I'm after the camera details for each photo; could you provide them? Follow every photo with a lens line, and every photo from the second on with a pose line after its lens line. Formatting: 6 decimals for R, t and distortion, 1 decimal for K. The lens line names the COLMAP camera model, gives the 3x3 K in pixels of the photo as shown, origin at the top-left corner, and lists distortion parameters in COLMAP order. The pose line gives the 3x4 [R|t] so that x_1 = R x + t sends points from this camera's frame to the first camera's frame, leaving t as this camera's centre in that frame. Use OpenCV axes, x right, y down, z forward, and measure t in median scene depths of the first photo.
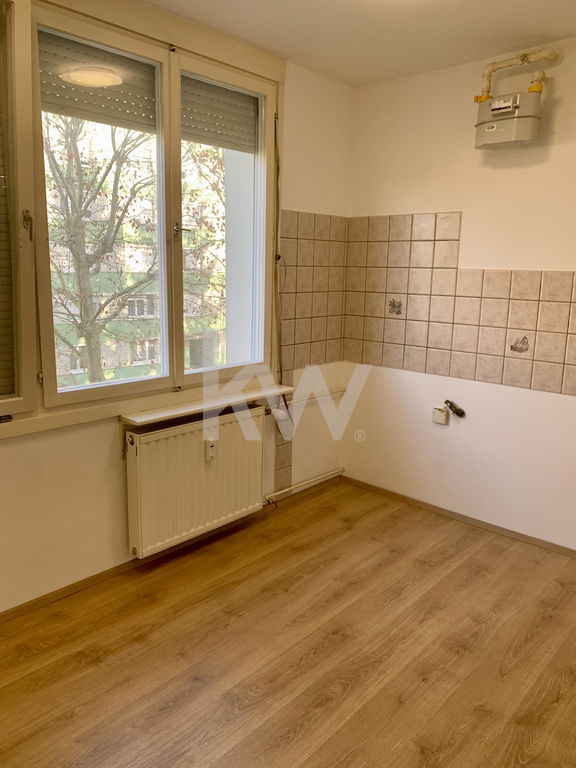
lens RADIAL K [[595.0, 0, 288.0], [0, 595.0, 384.0], [0, 0, 1]] dist [0.017622, 0.002441]
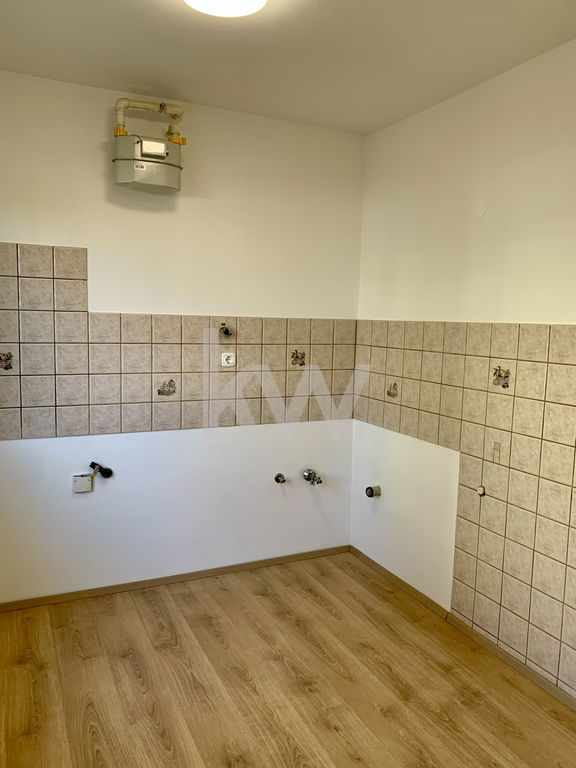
lens RADIAL K [[595.0, 0, 288.0], [0, 595.0, 384.0], [0, 0, 1]] dist [0.017622, 0.002441]
pose [[0.368864, -0.112719, 0.922623, -0.461261], [0.164357, 0.984888, 0.054616, -0.095108], [-0.914837, 0.131494, 0.381816, 0.440075]]
